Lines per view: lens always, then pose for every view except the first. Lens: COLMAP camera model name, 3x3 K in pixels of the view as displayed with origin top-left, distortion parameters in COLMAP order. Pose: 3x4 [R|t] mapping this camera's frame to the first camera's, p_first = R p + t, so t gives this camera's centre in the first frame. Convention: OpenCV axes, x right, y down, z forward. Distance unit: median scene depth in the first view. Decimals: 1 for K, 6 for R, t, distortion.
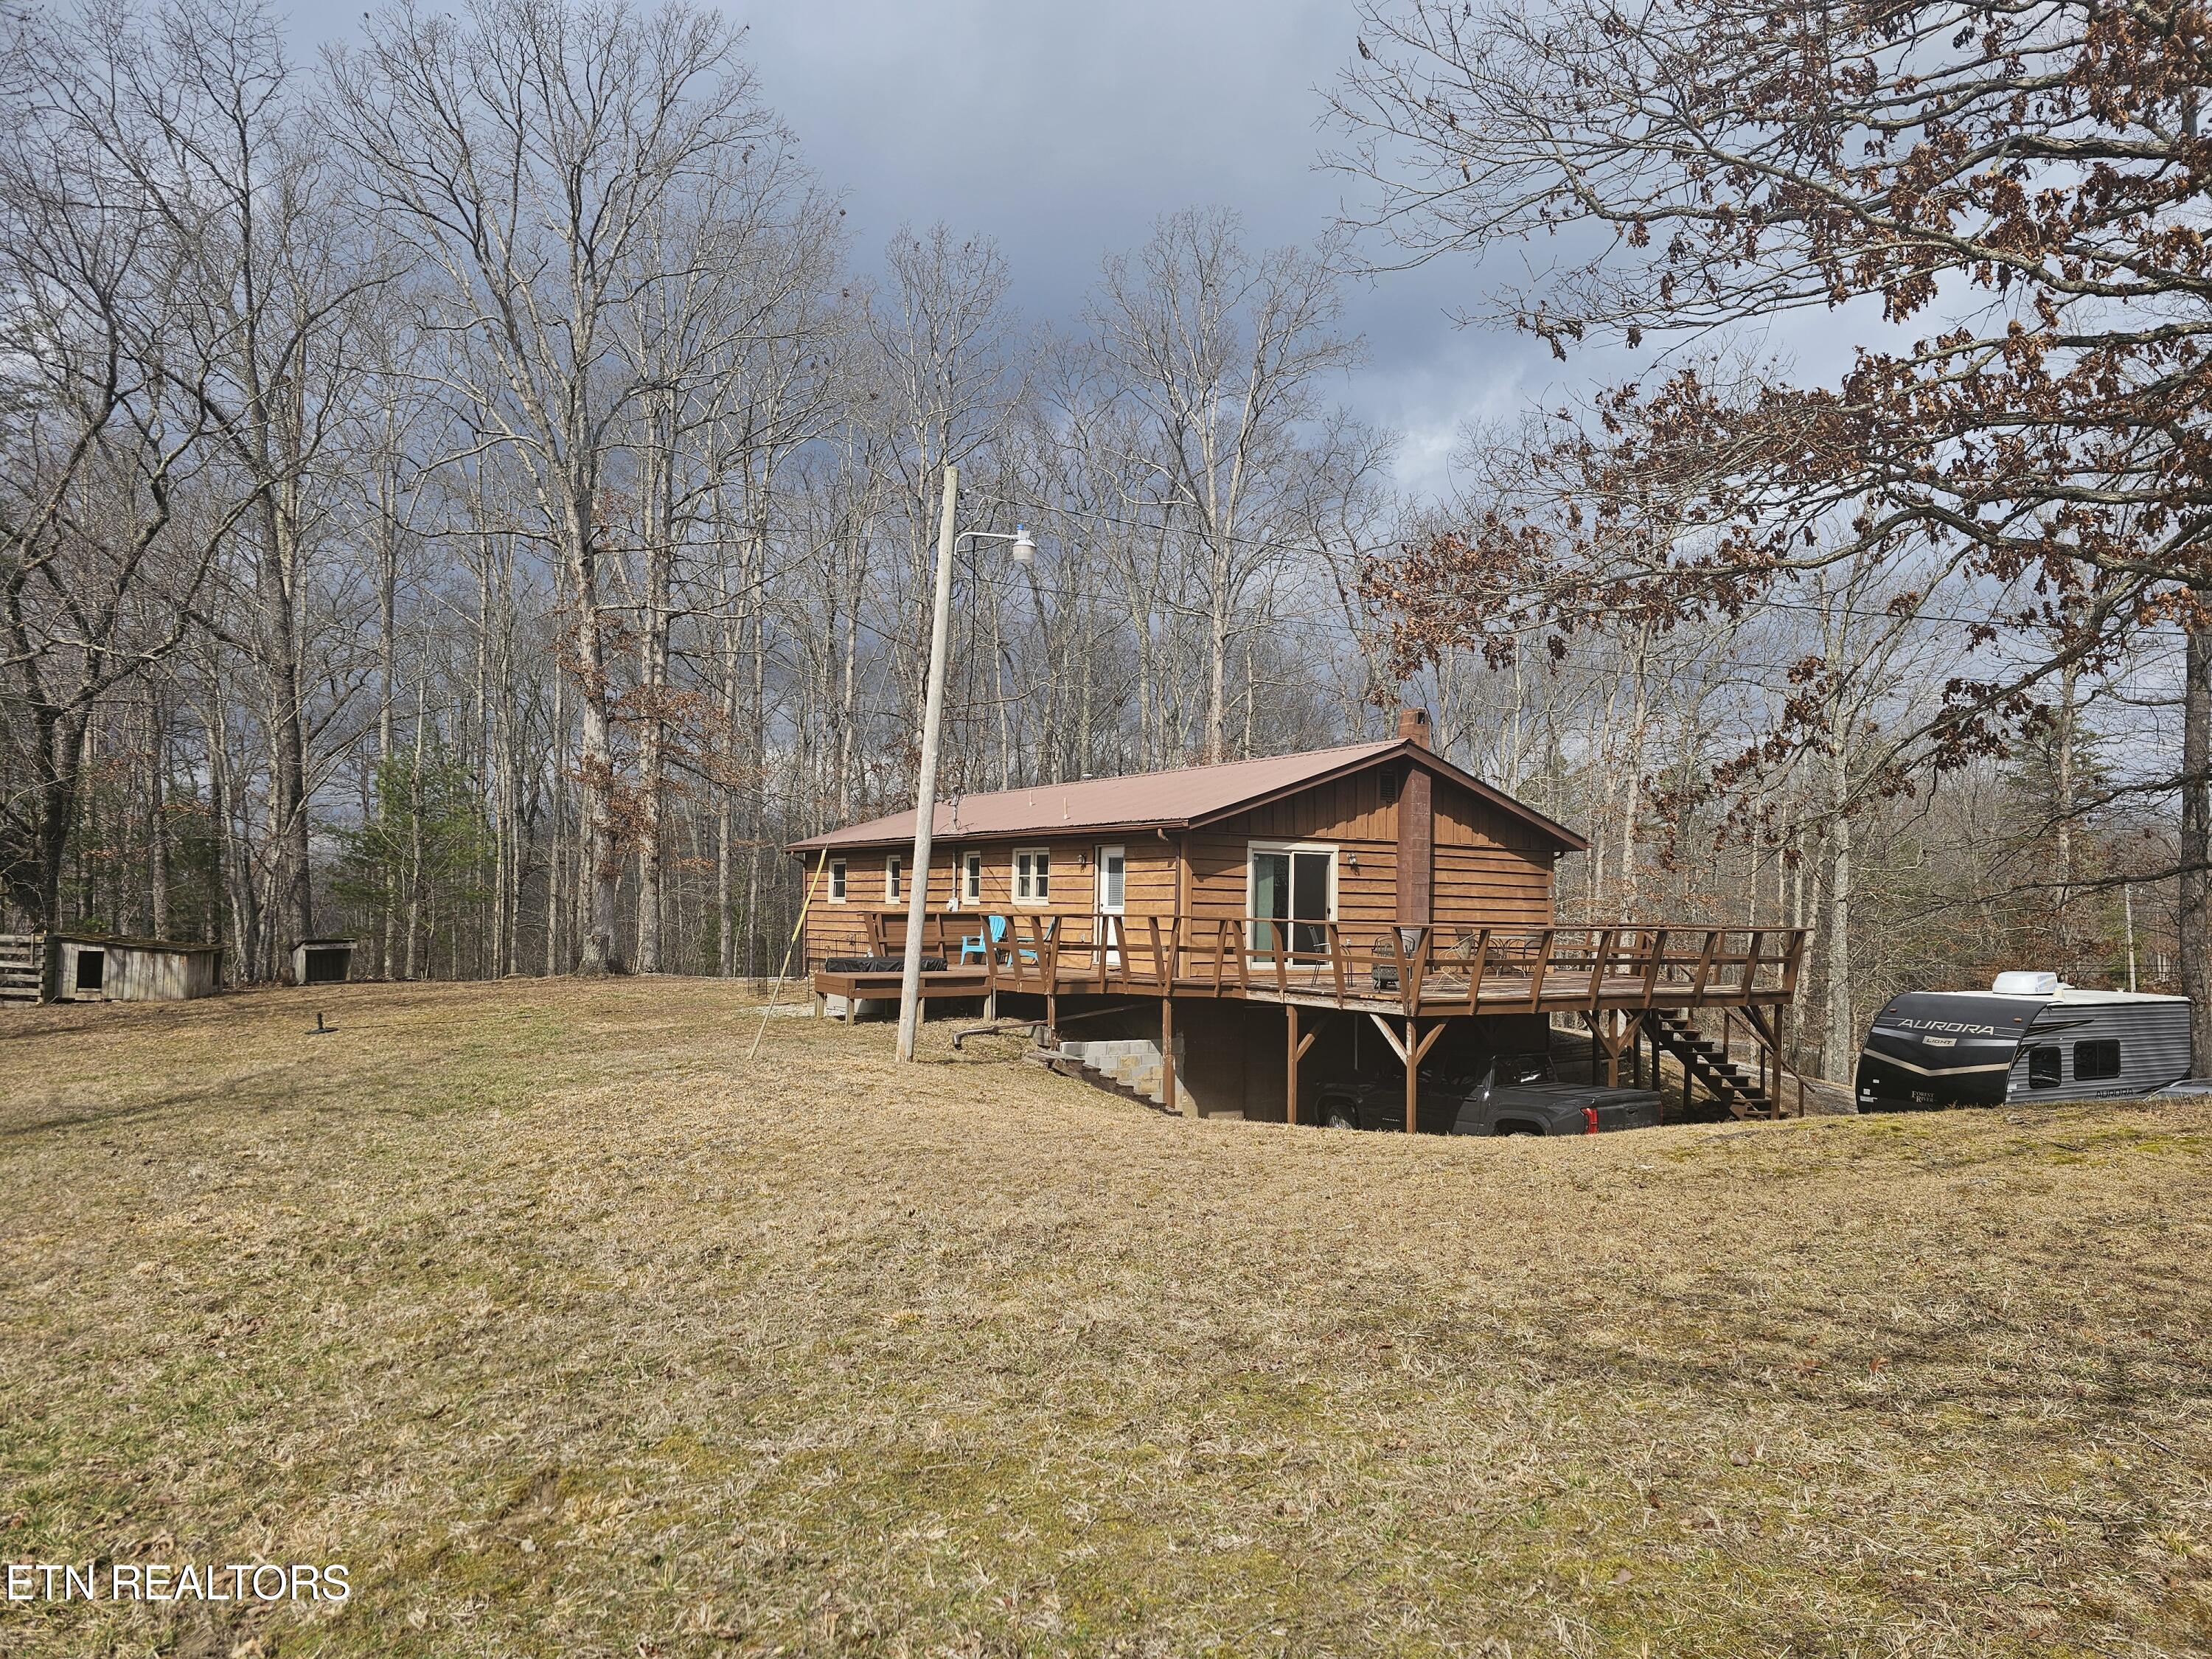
lens RADIAL K [[1495.0, 0, 1110.7], [0, 1495.0, 836.7], [0, 0, 1]] dist [0.043249, -0.002151]
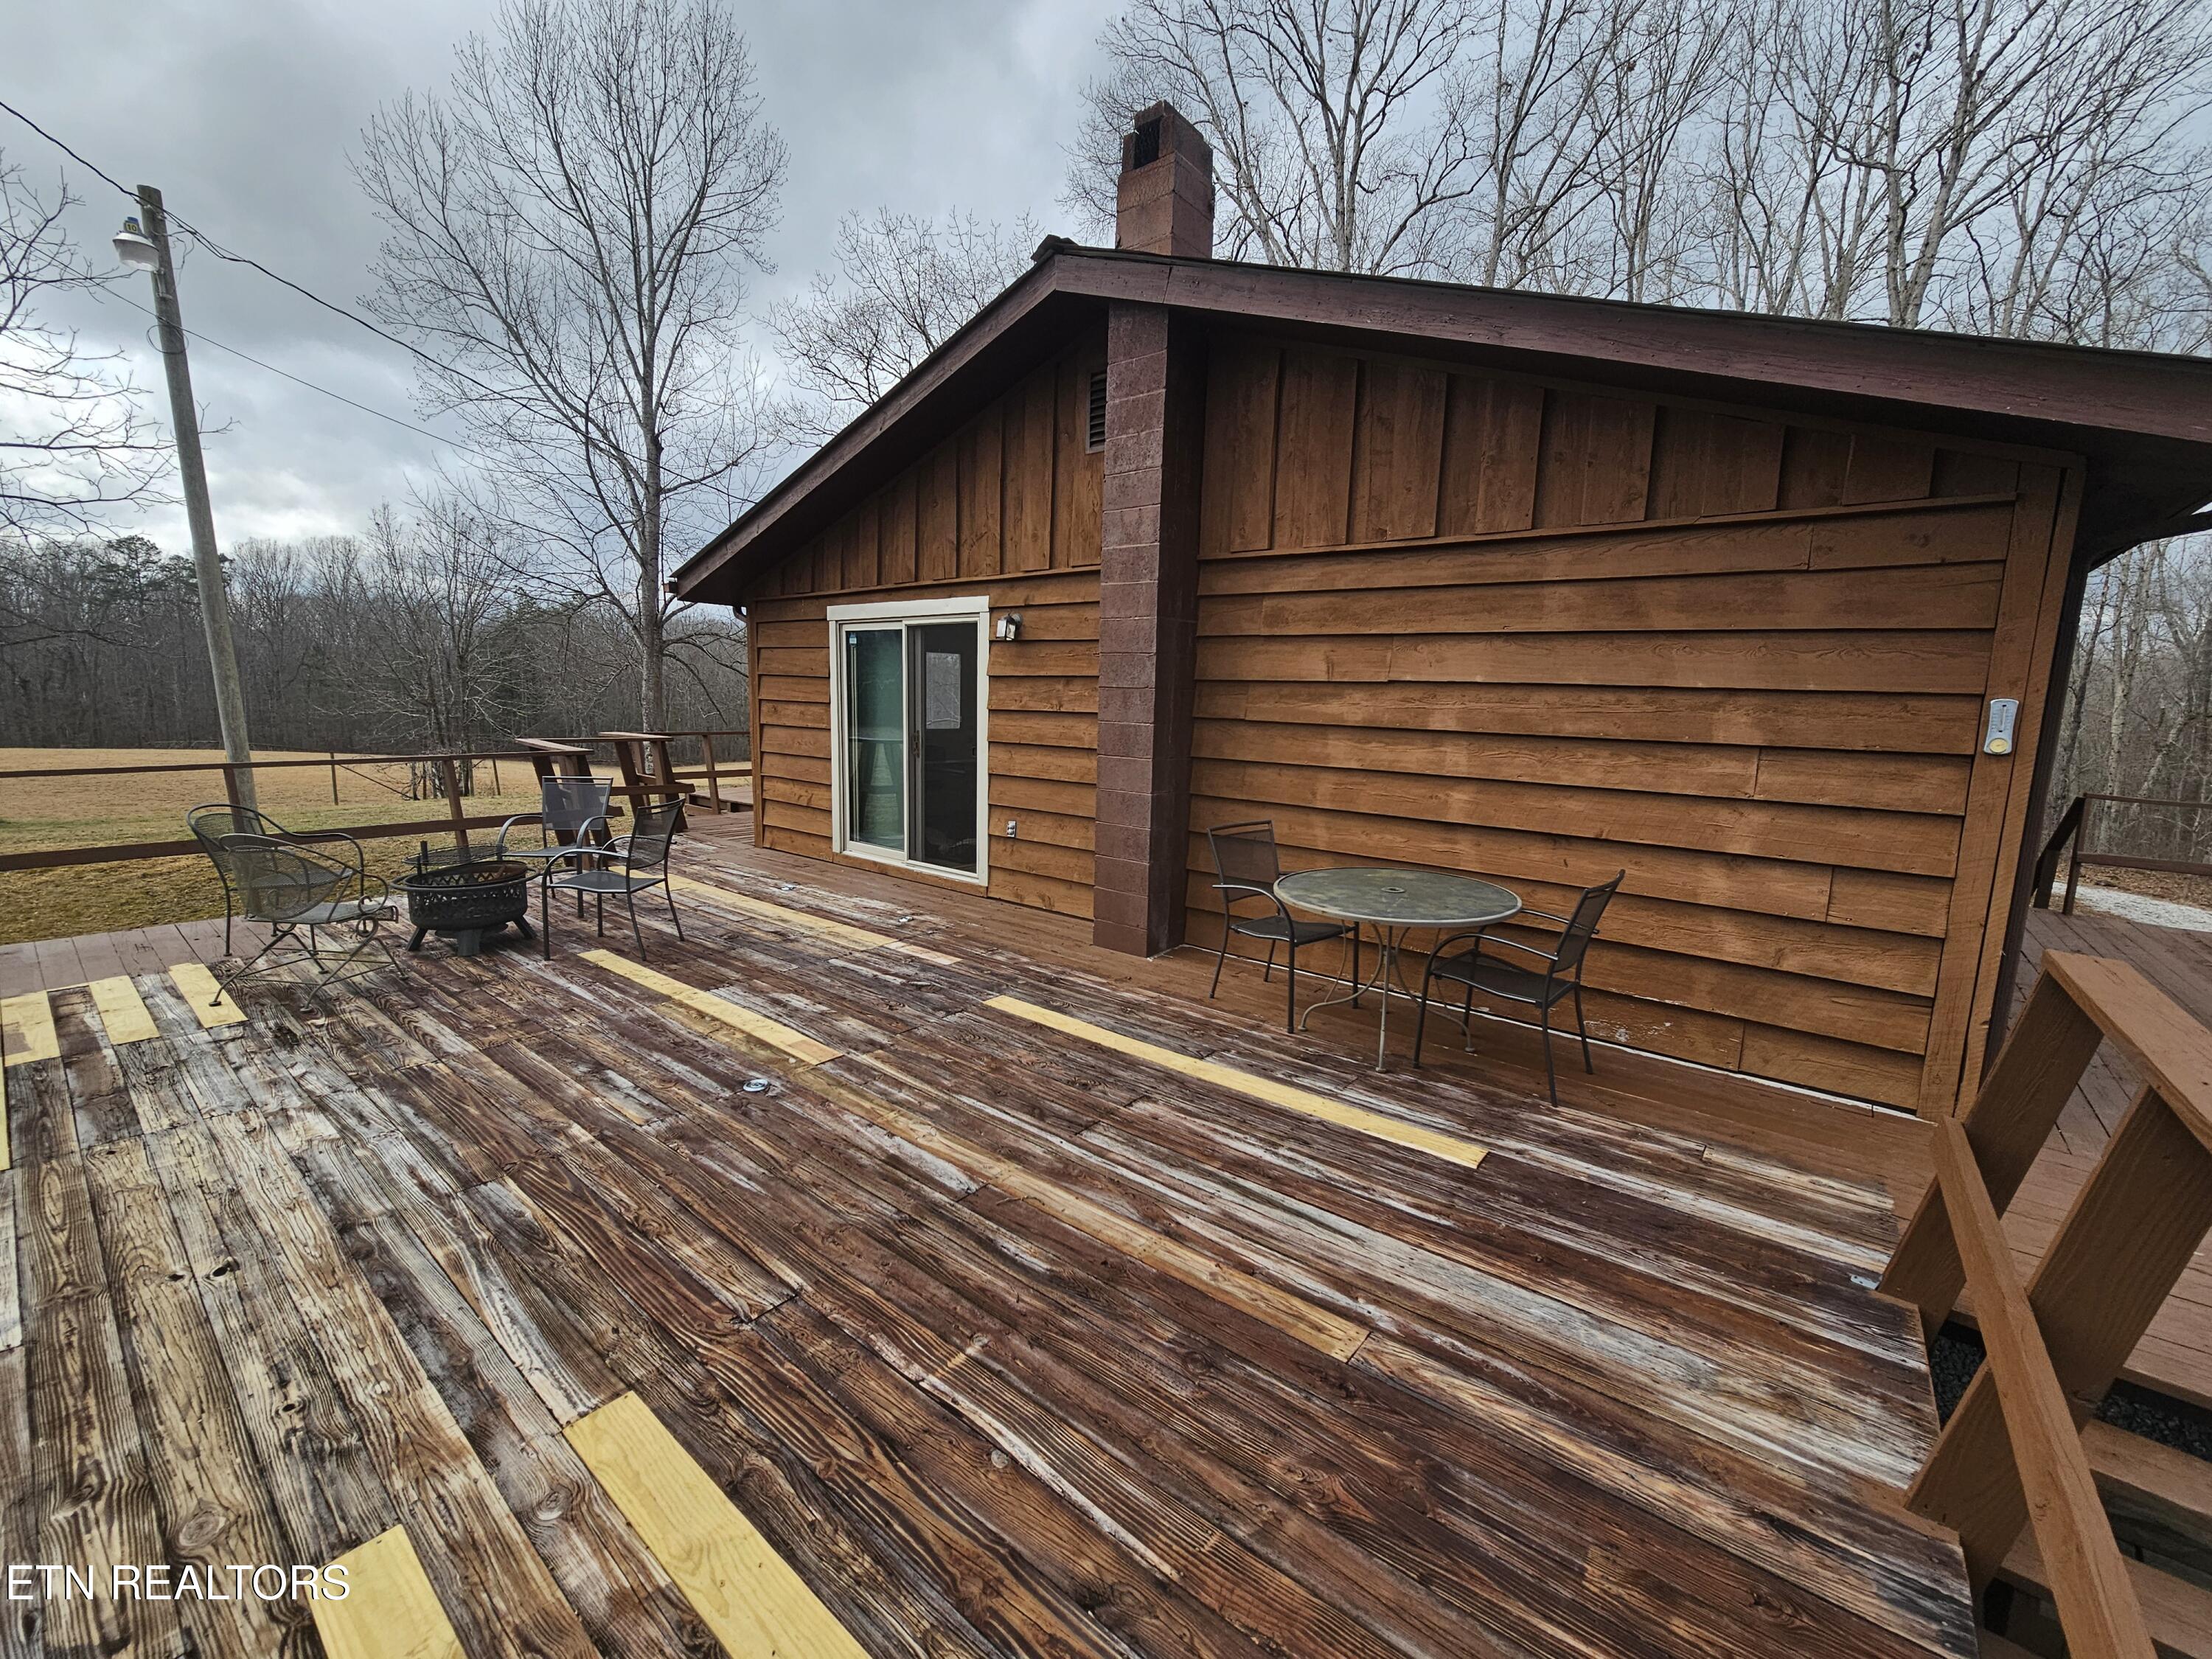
lens RADIAL K [[888.4, 0, 1104.4], [0, 888.4, 821.7], [0, 0, 1]] dist [0.001561, -0.000836]
pose [[0.337528, 0.117153, -0.933997, 0.428717], [0.020823, 0.991053, 0.131835, 0.038059], [0.941085, -0.063946, 0.332069, 1.007825]]
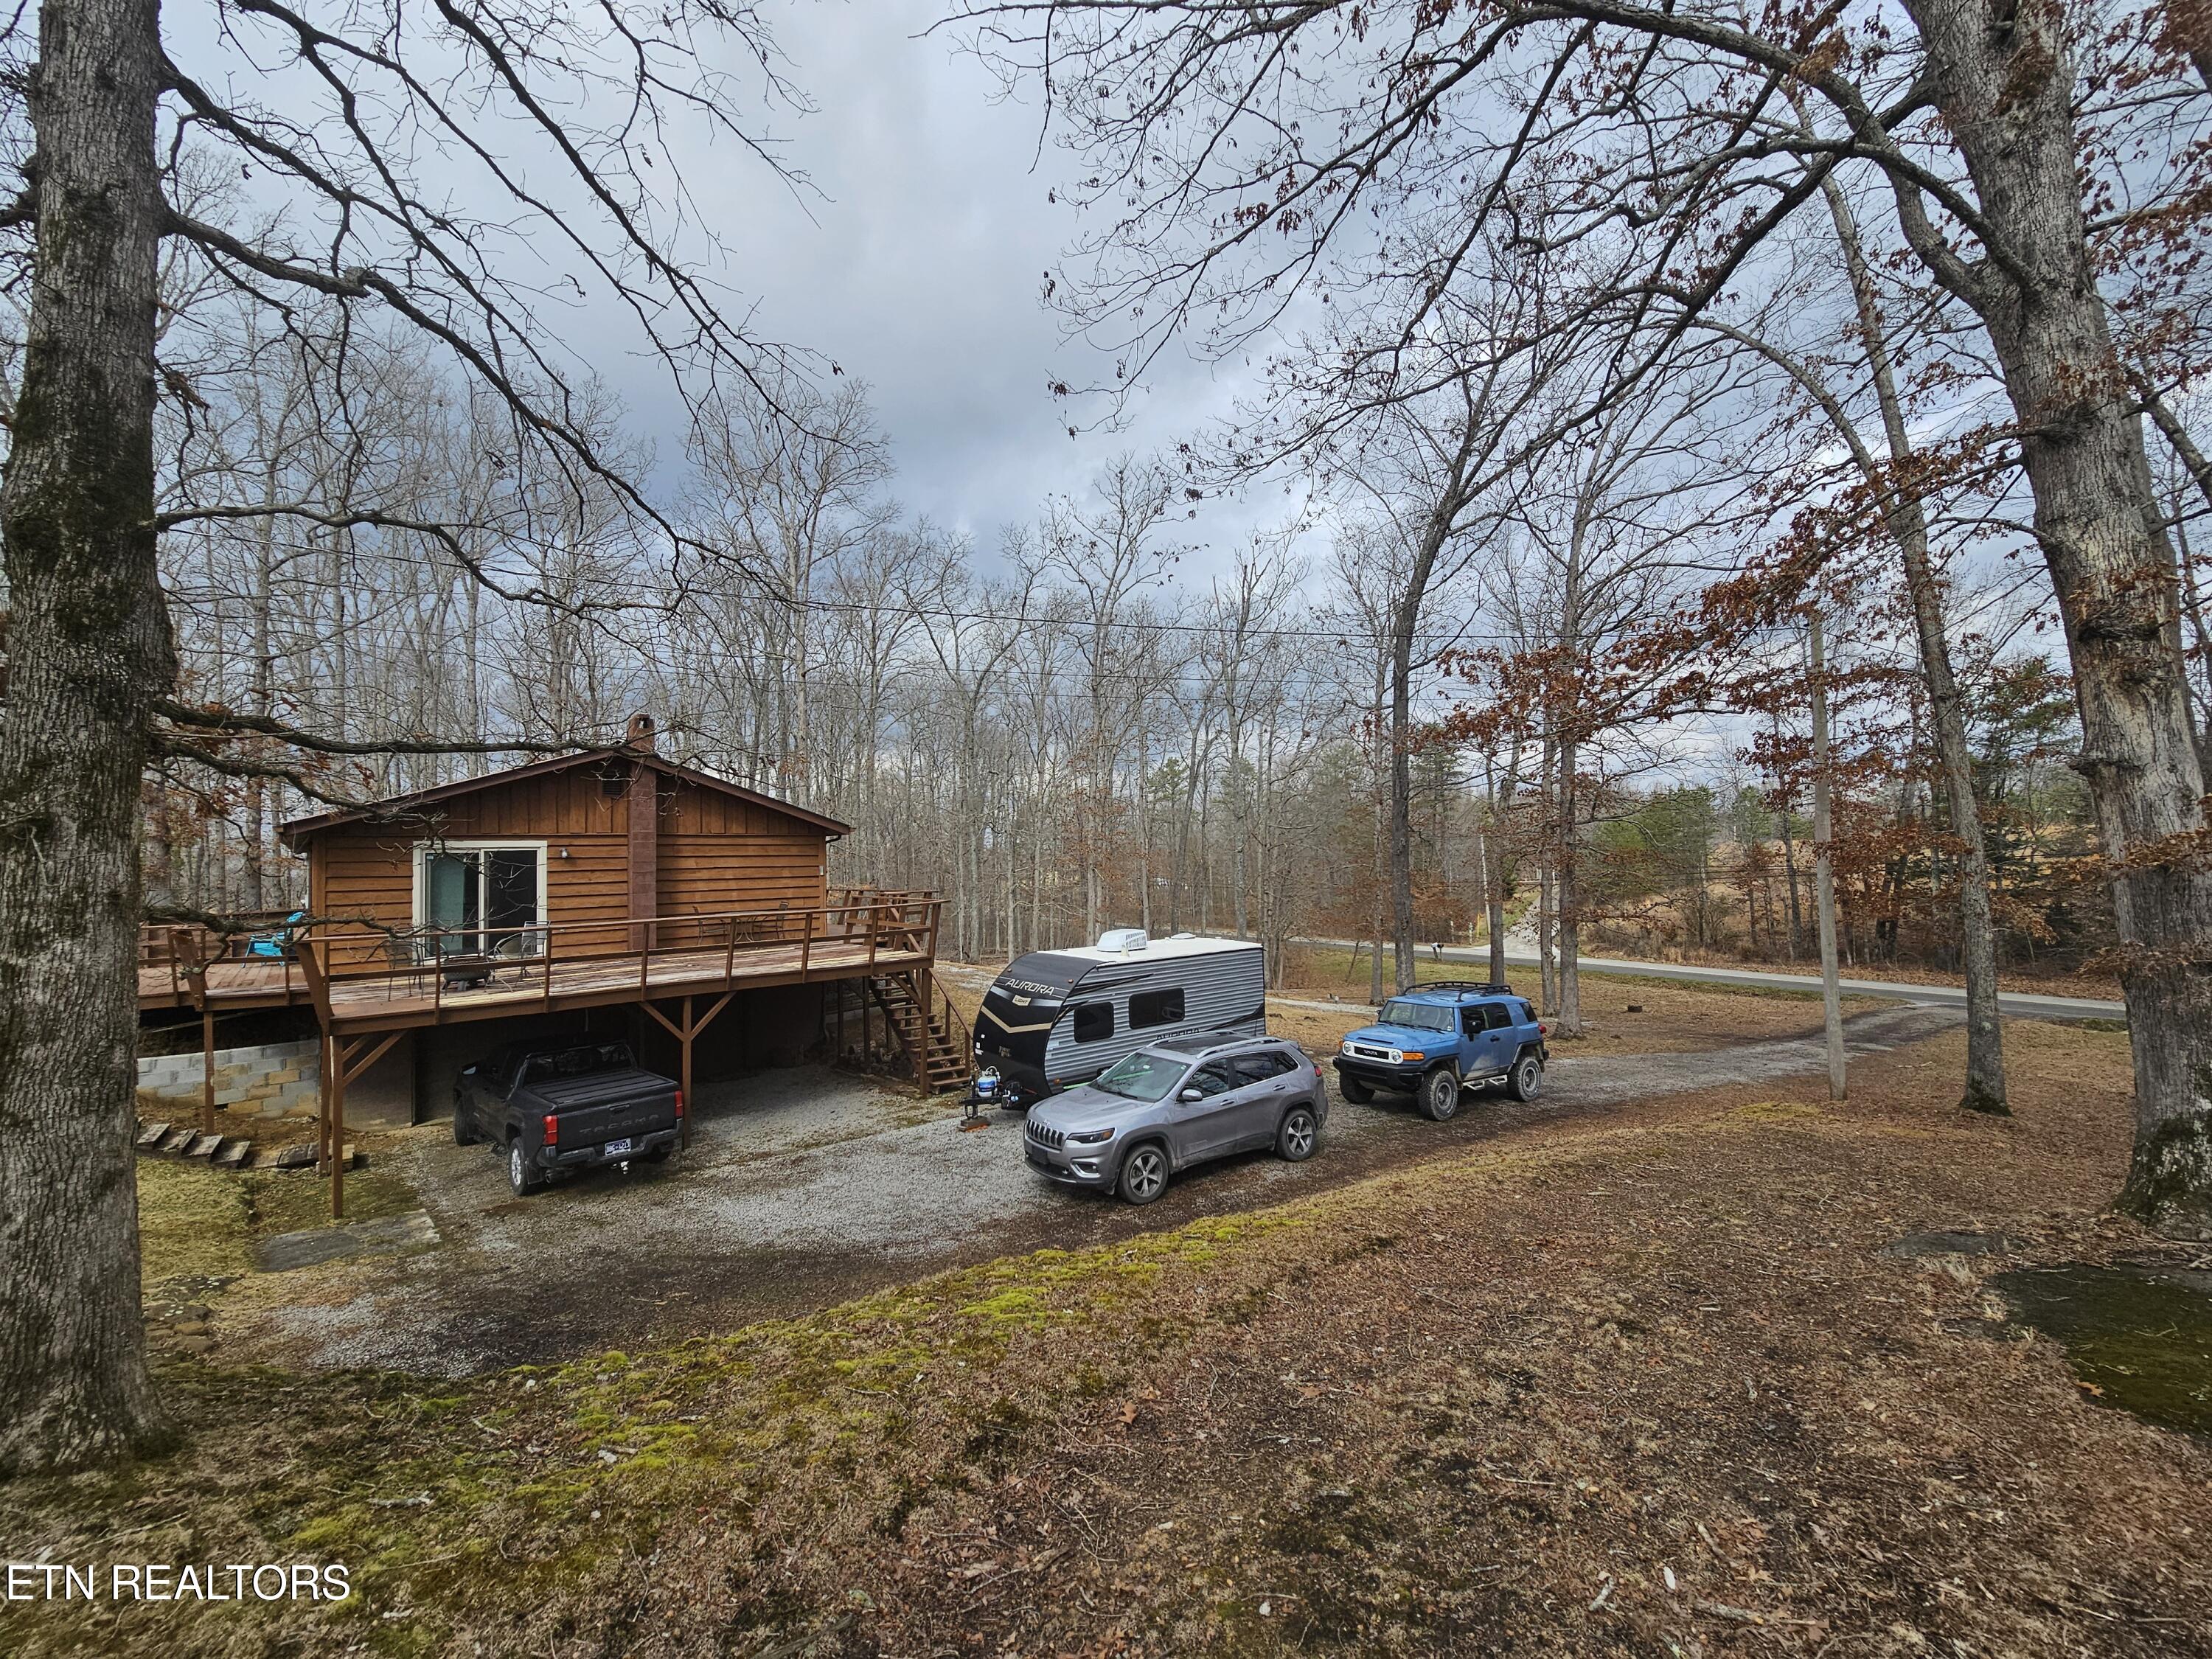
lens RADIAL K [[888.4, 0, 1104.4], [0, 888.4, 821.7], [0, 0, 1]] dist [0.001561, -0.000836]
pose [[0.988161, -0.033226, 0.149776, 0.485992], [0.031565, 0.999411, 0.013450, -0.004586], [-0.150135, -0.008563, 0.988628, 0.321097]]
